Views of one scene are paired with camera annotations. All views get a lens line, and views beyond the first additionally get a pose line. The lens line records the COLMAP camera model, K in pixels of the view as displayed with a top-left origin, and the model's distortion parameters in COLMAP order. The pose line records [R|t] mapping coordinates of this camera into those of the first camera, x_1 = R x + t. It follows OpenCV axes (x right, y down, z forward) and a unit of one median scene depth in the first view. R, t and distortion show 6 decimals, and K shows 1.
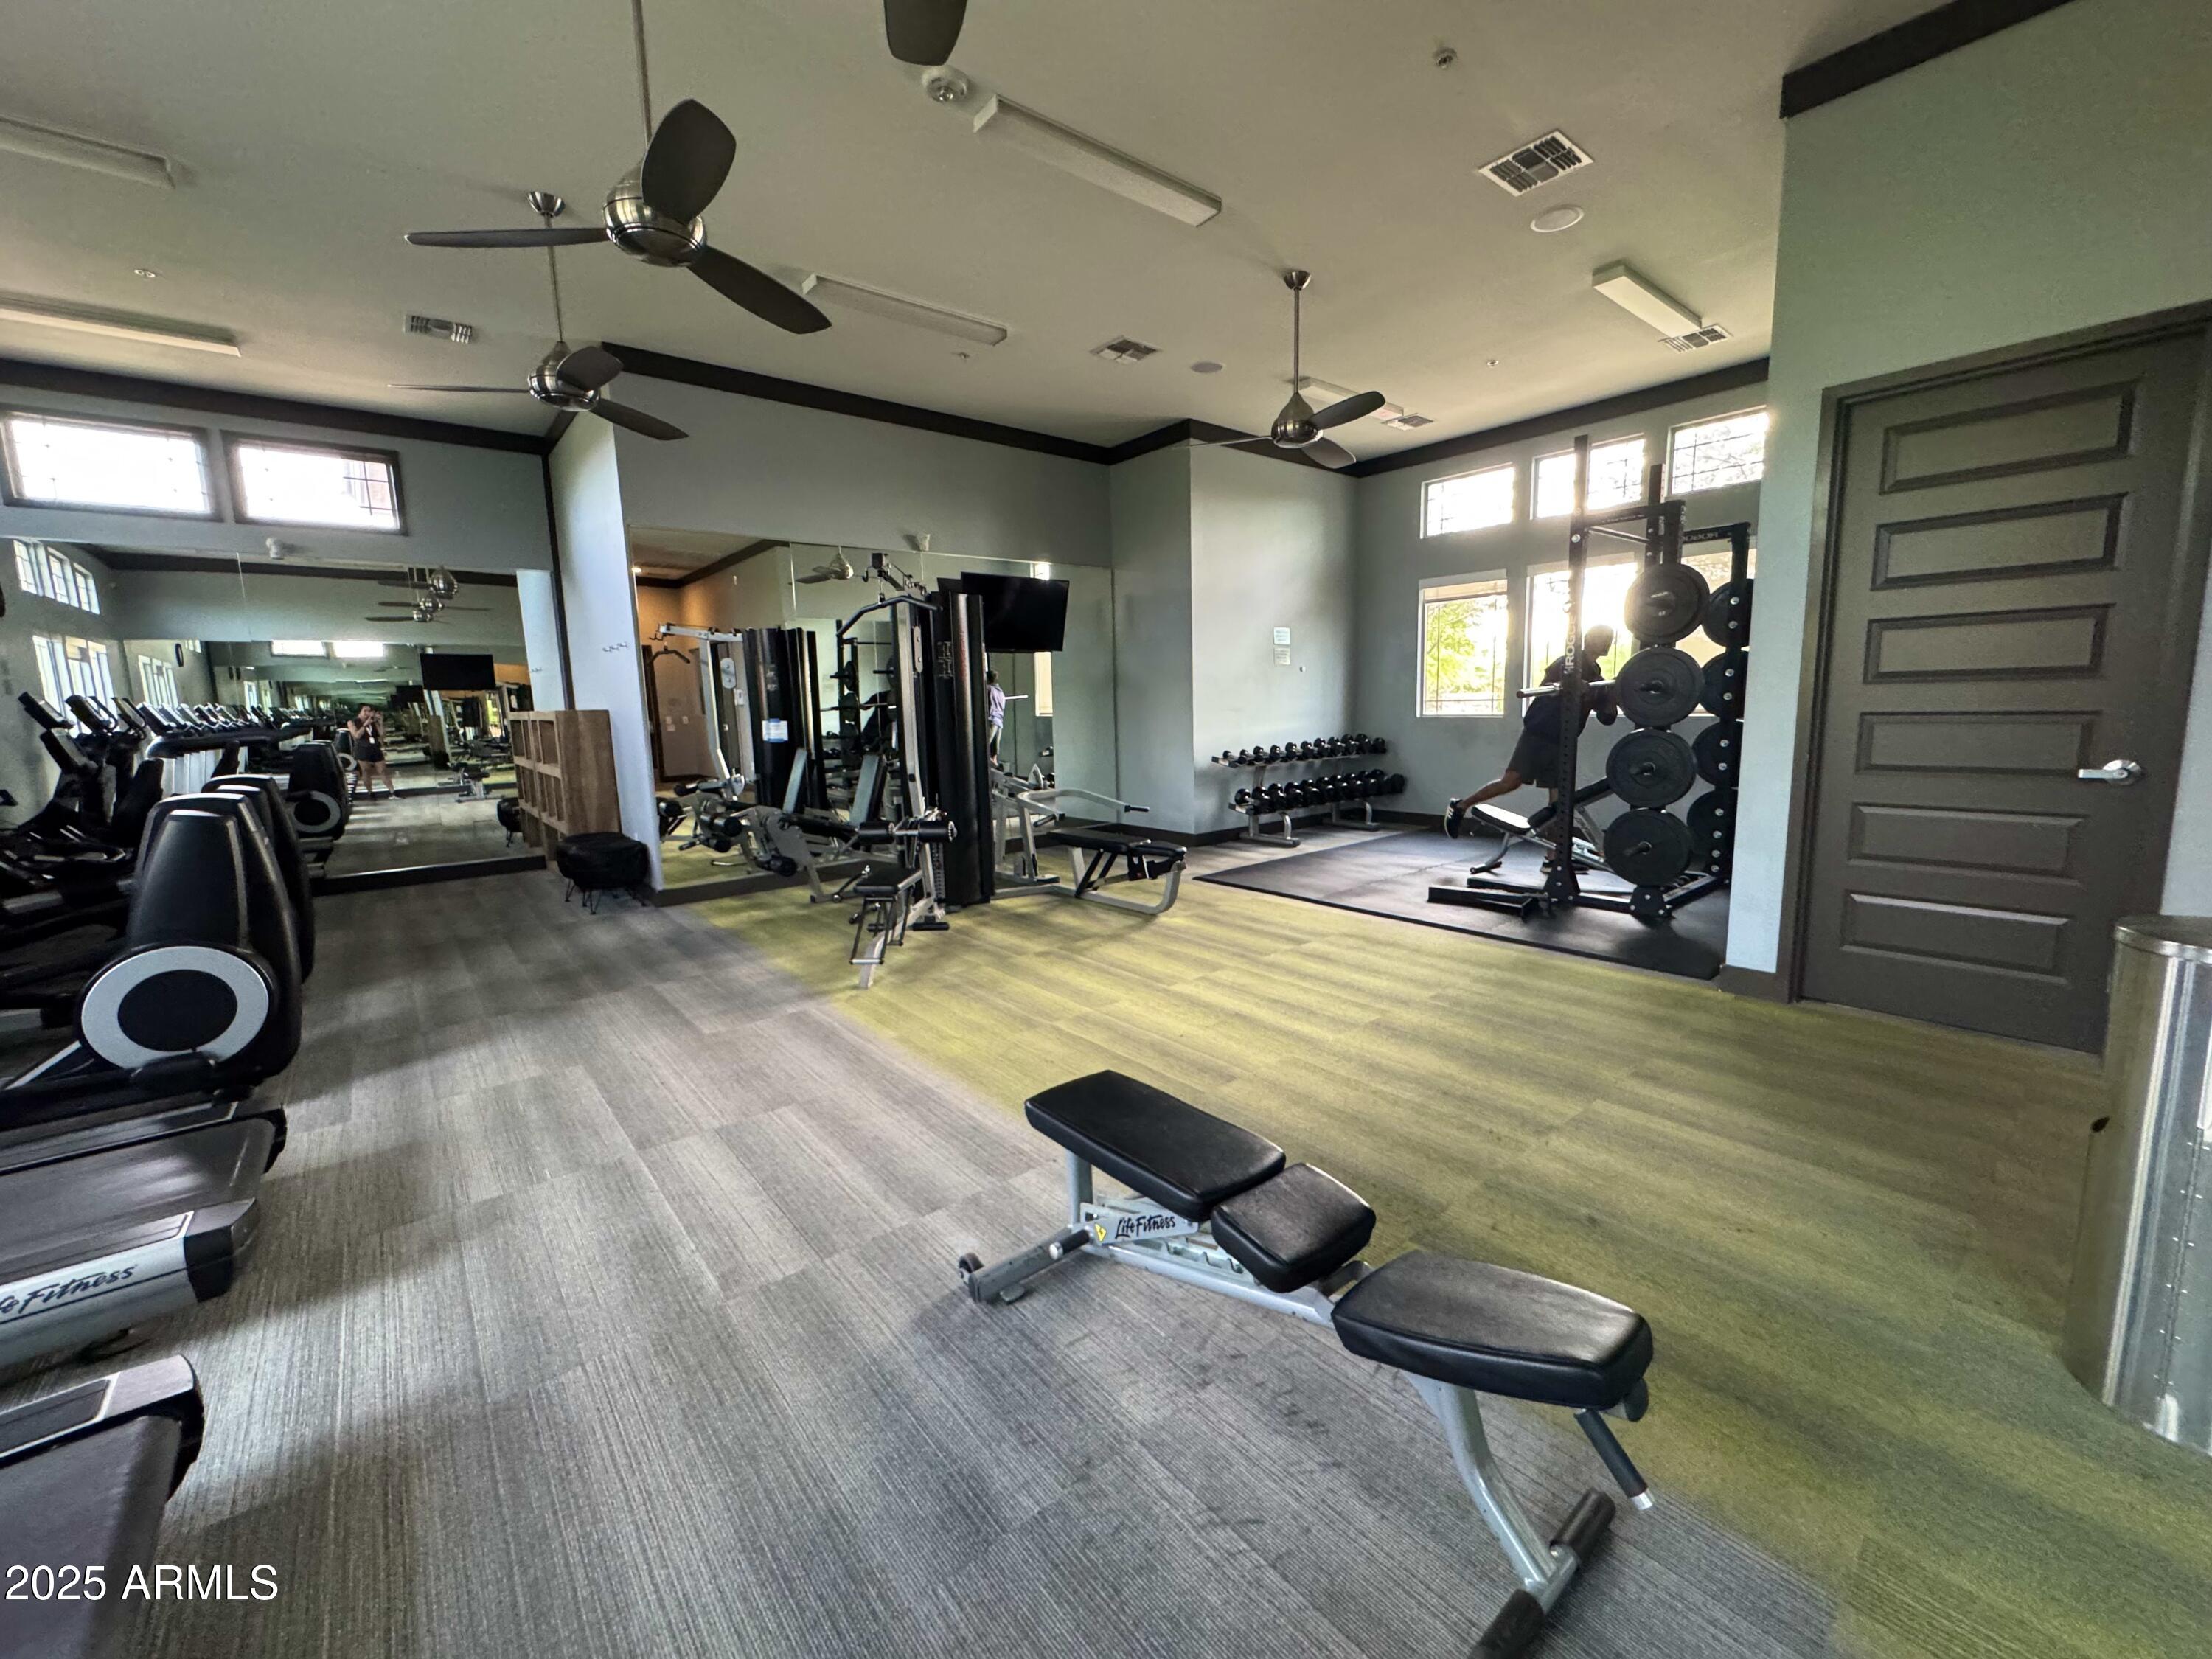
lens RADIAL K [[880.7, 0, 1100.1], [0, 880.7, 819.9], [0, 0, 1]] dist [0.000479, 0.001102]
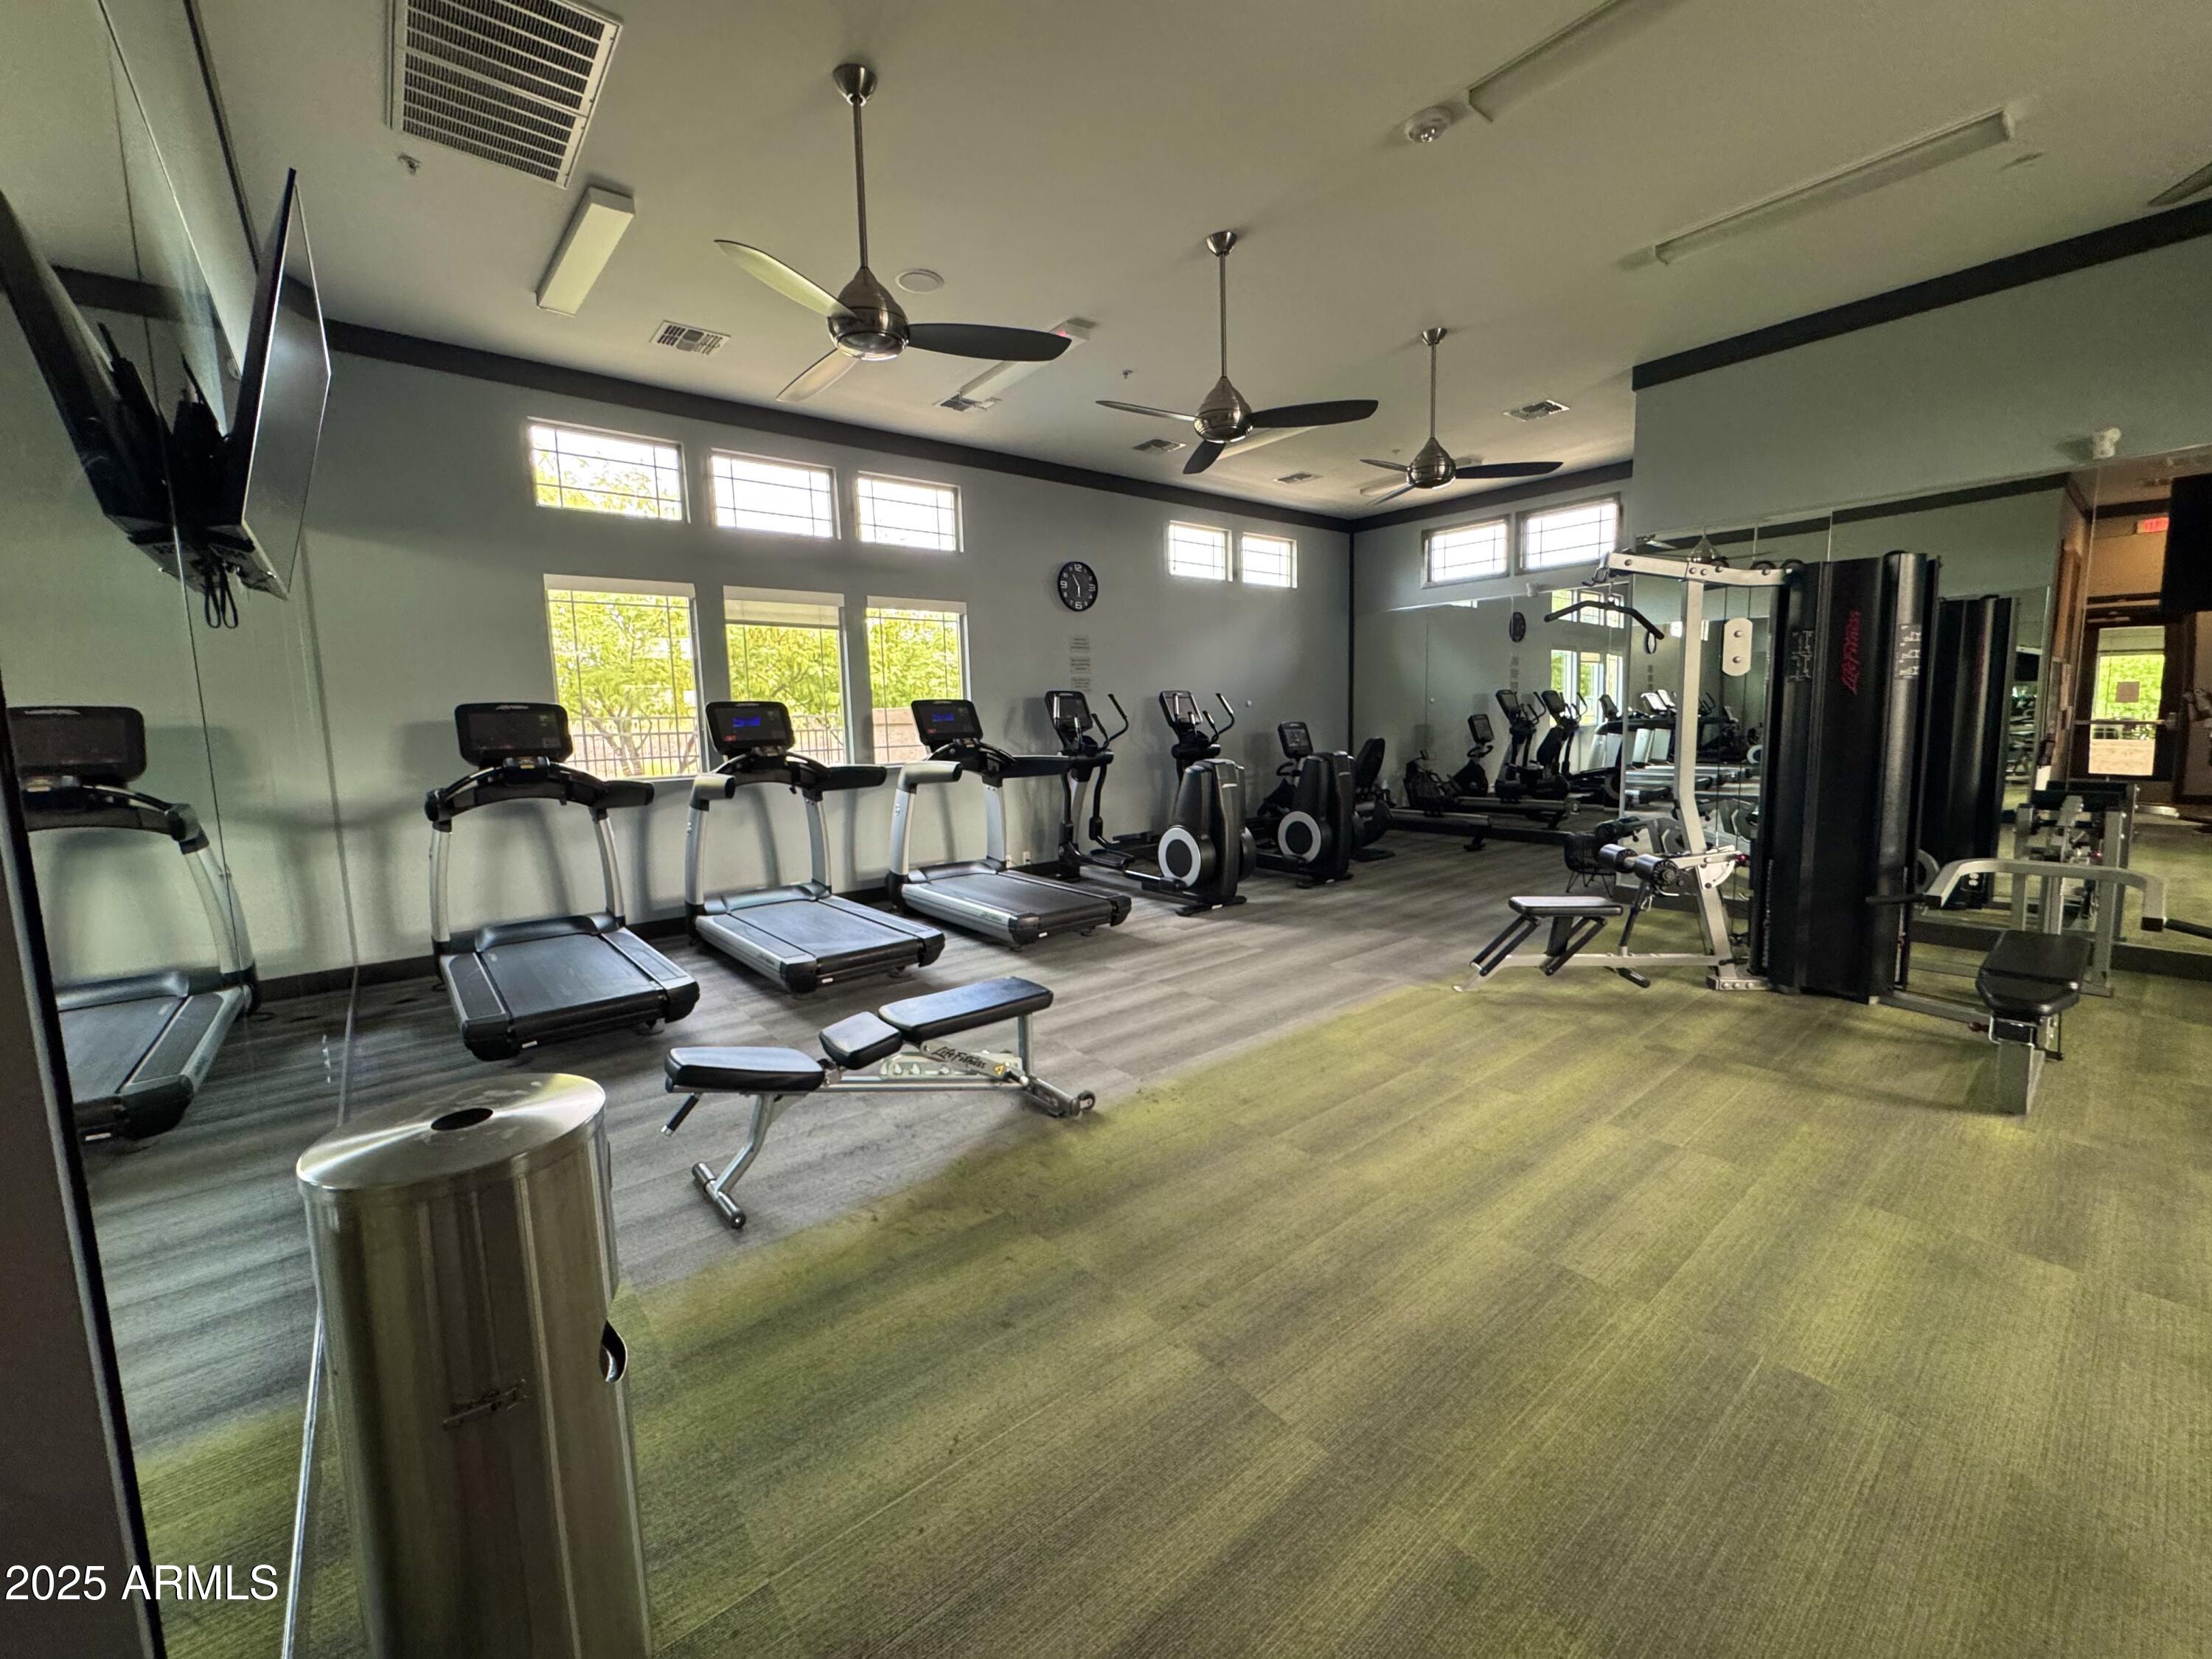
lens RADIAL K [[880.7, 0, 1112.2], [0, 880.7, 824.6], [0, 0, 1]] dist [0.000479, 0.001102]
pose [[-0.002199, 0.143669, -0.989623, 0.750576], [-0.108440, 0.983756, 0.143058, -0.108436], [0.994101, 0.107629, 0.013416, 0.563232]]
